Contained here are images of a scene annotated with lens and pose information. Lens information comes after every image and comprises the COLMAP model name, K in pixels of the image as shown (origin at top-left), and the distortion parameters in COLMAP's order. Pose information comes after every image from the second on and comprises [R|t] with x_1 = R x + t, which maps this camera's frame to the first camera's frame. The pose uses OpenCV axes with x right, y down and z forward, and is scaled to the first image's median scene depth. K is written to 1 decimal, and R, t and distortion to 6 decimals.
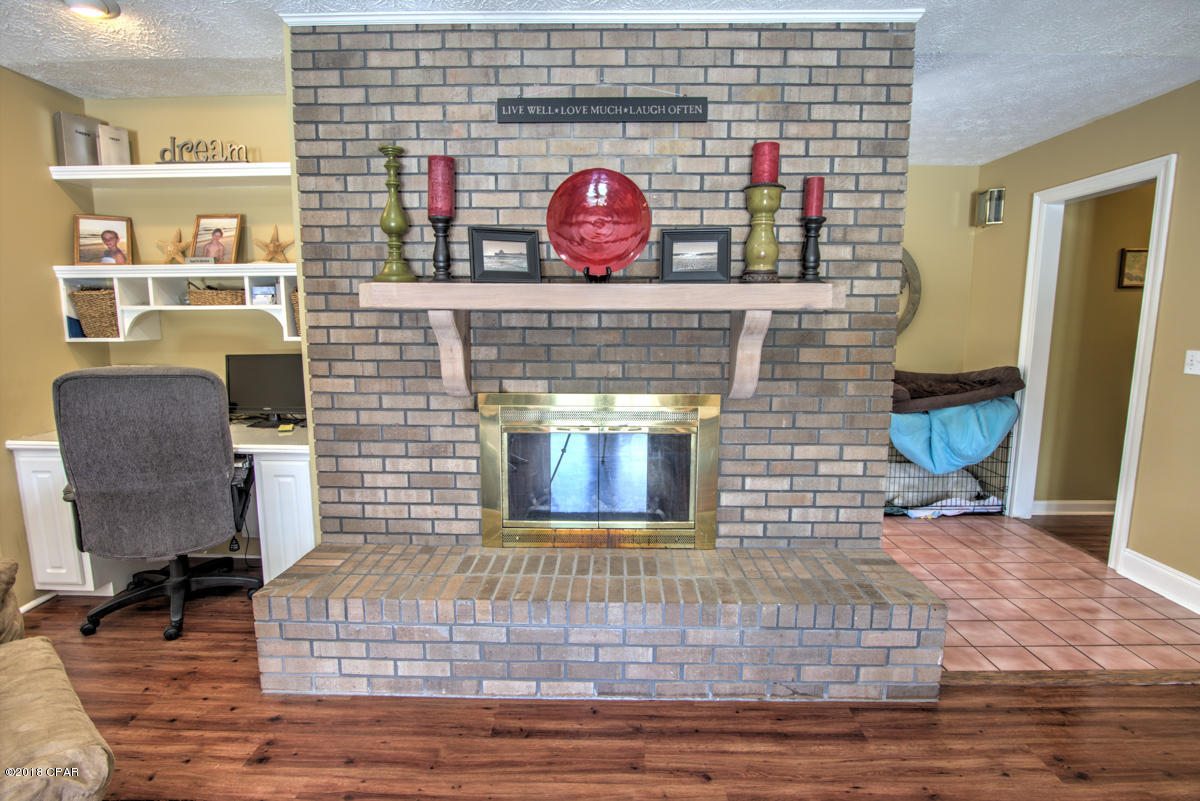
lens RADIAL K [[584.7, 0, 598.4], [0, 584.7, 398.7], [0, 0, 1]] dist [-0.020505, -0.001269]
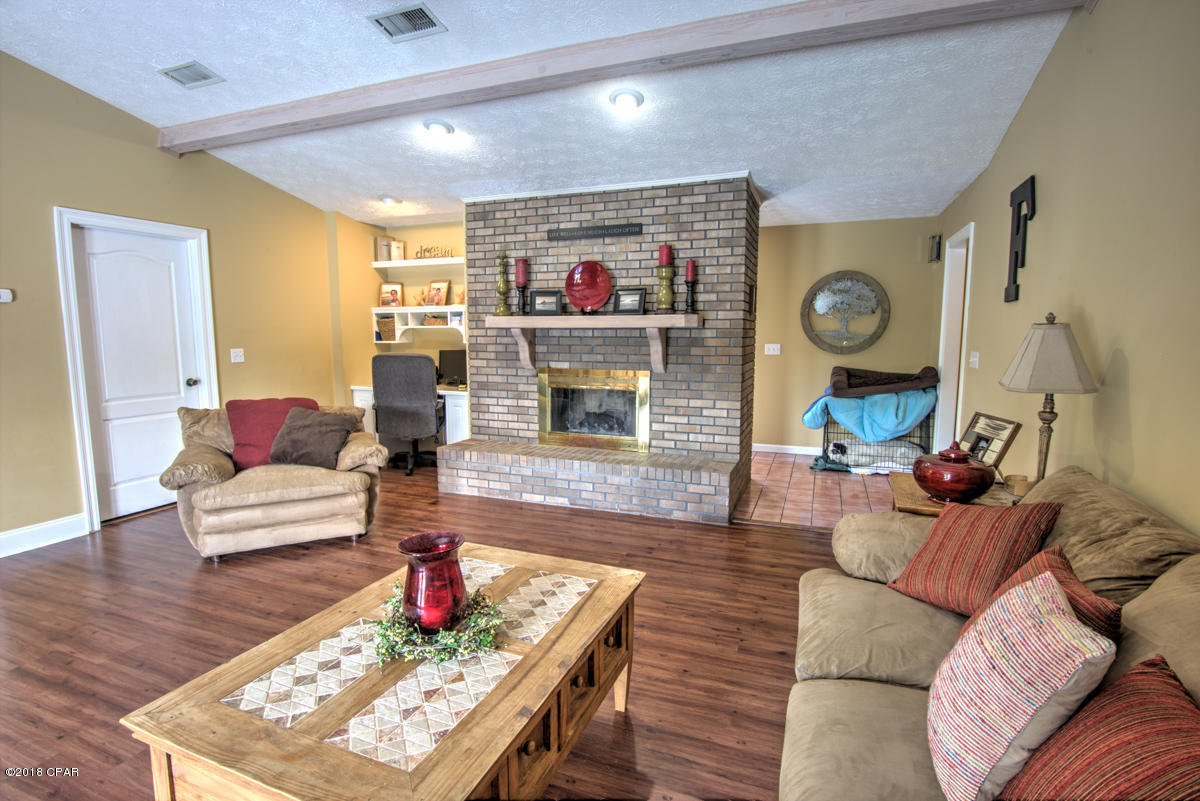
lens RADIAL K [[584.7, 0, 598.4], [0, 584.7, 398.7], [0, 0, 1]] dist [-0.020505, -0.001269]
pose [[0.938142, 0.037676, -0.344195, 0.747418], [-0.046104, 0.998803, -0.016330, 0.129426], [0.343168, 0.031189, 0.938756, -0.914372]]
